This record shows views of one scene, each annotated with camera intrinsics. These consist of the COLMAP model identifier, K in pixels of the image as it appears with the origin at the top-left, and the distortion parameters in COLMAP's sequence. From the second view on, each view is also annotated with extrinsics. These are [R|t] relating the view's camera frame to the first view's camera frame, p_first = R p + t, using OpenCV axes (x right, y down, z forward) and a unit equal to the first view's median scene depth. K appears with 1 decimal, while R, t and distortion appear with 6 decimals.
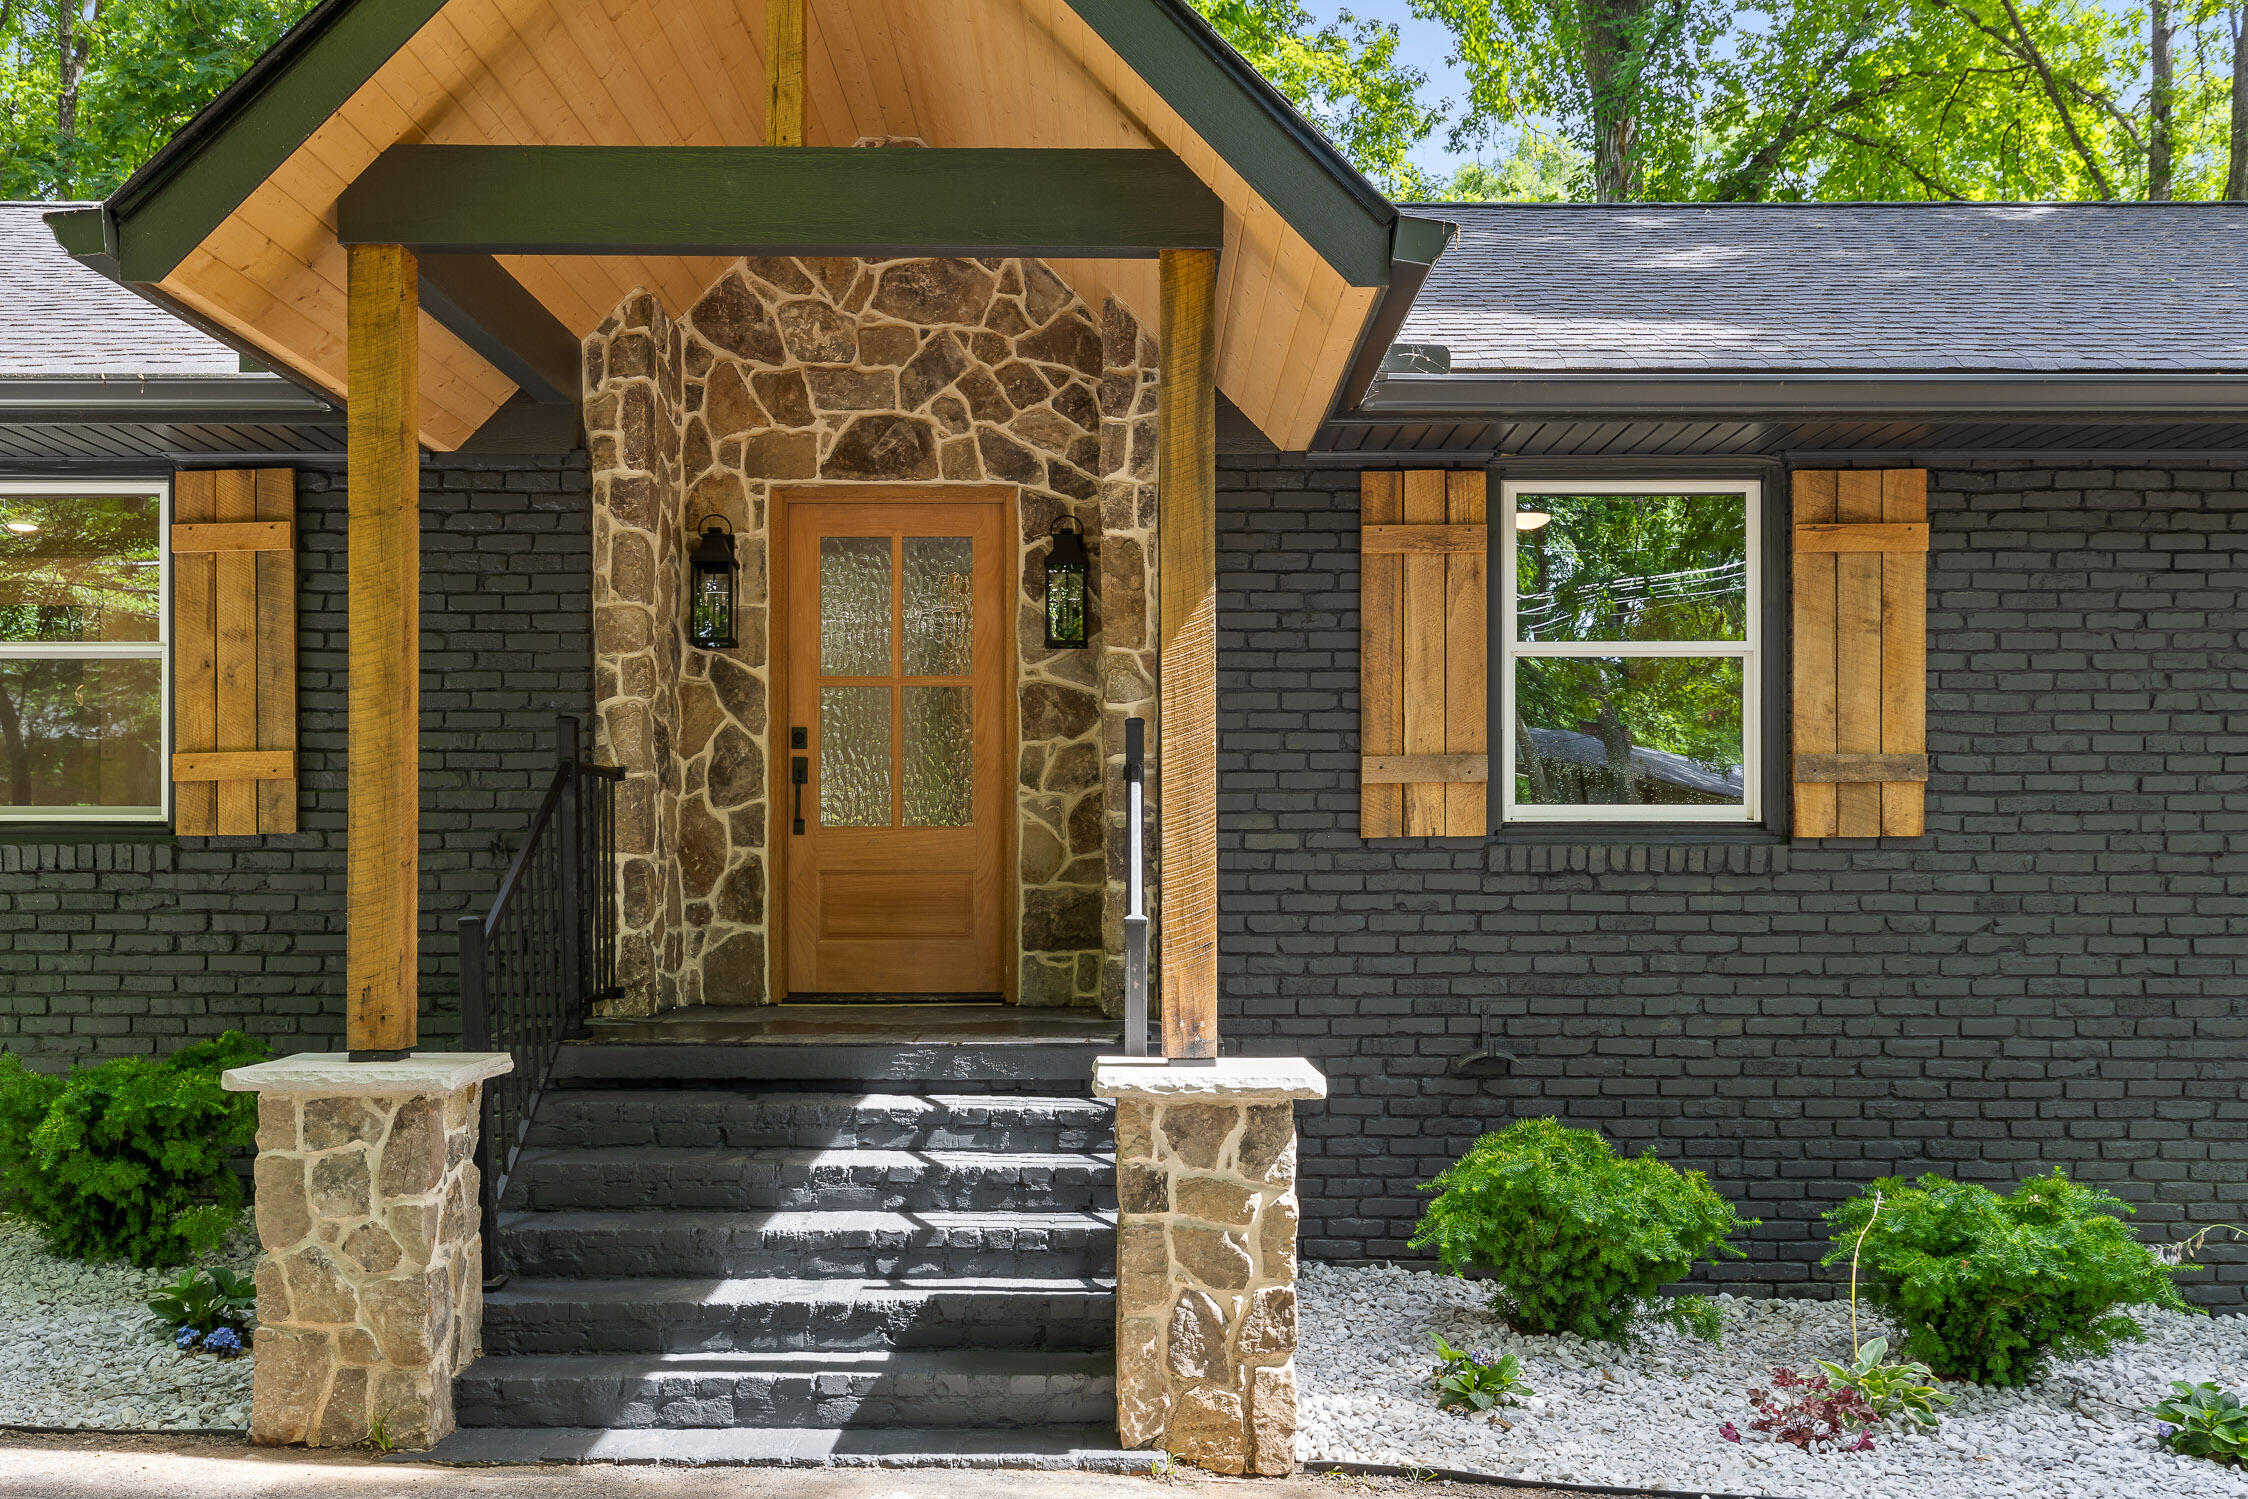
lens RADIAL K [[2295.0, 0, 1127.3], [0, 2295.0, 786.5], [0, 0, 1]] dist [0.014116, 0.005777]
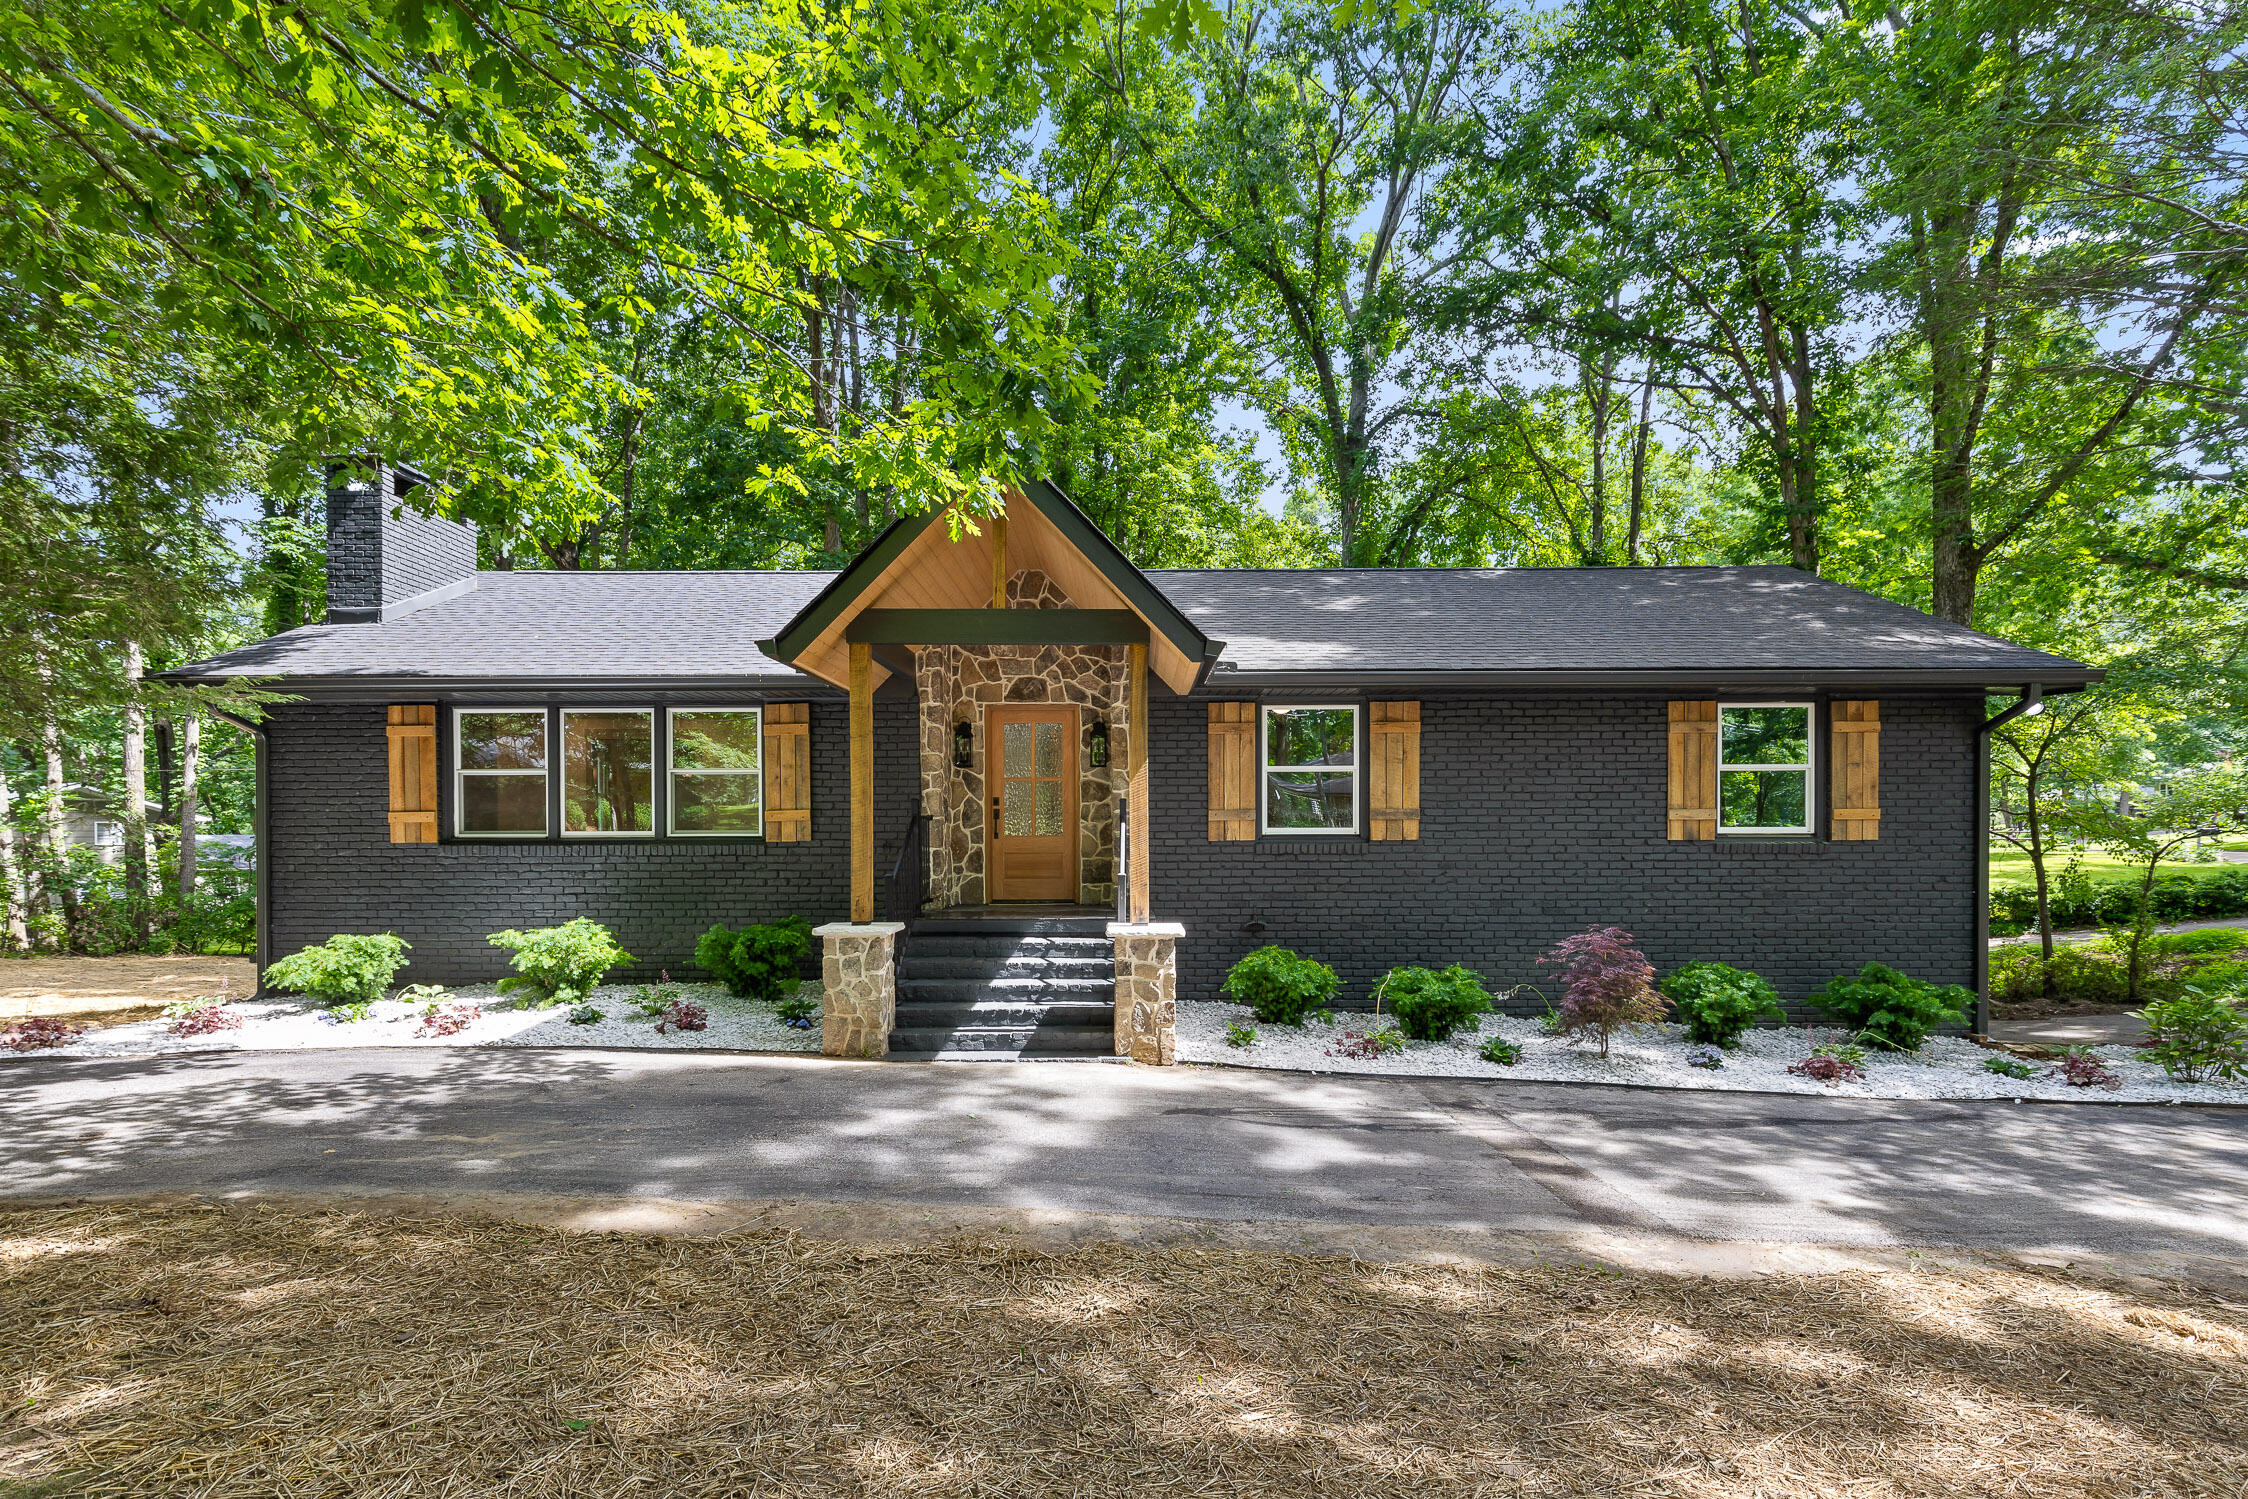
lens RADIAL K [[1122.4, 0, 1124.0], [0, 1122.4, 749.5], [0, 0, 1]] dist [0.009779, 0.000204]
pose [[0.999965, -0.004462, -0.007122, 0.015457], [0.004187, 0.999261, -0.038220, -0.039885], [0.007287, 0.038189, 0.999244, -0.359807]]
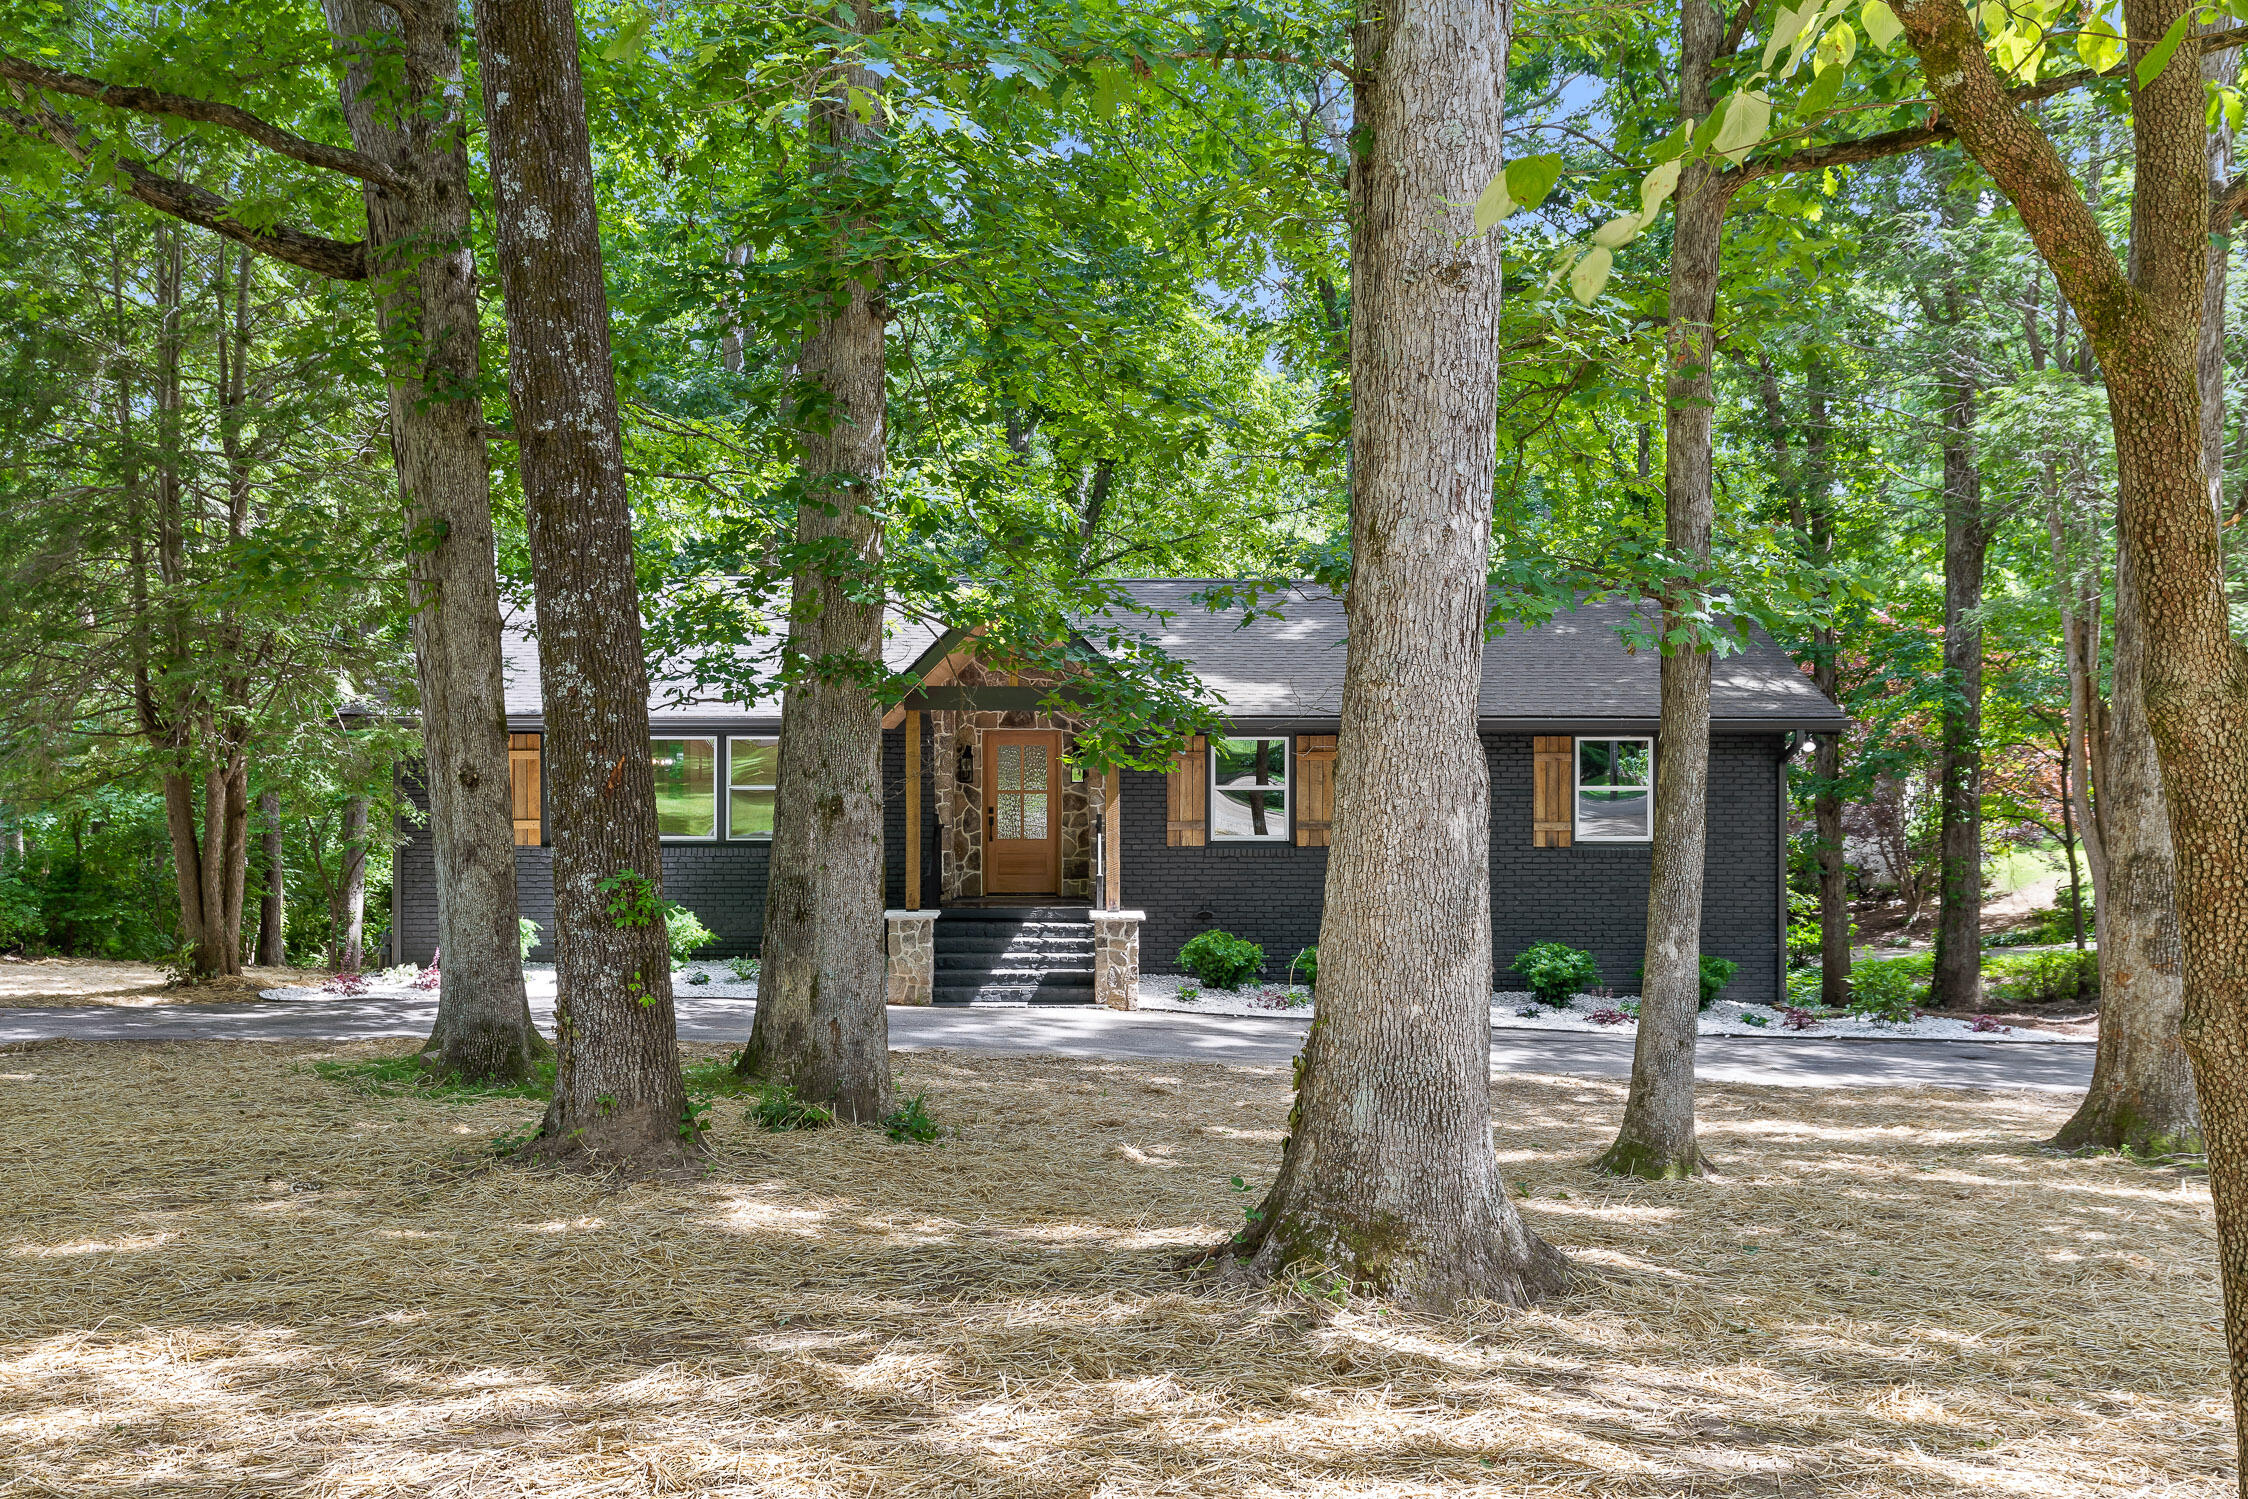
lens RADIAL K [[1563.2, 0, 1121.2], [0, 1563.2, 681.3], [0, 0, 1]] dist [0.001460, 0.000178]
pose [[0.999801, 0.001864, 0.019863, -0.011733], [-0.001111, 0.999282, -0.037858, -0.150865], [-0.019919, 0.037829, 0.999086, -1.466439]]
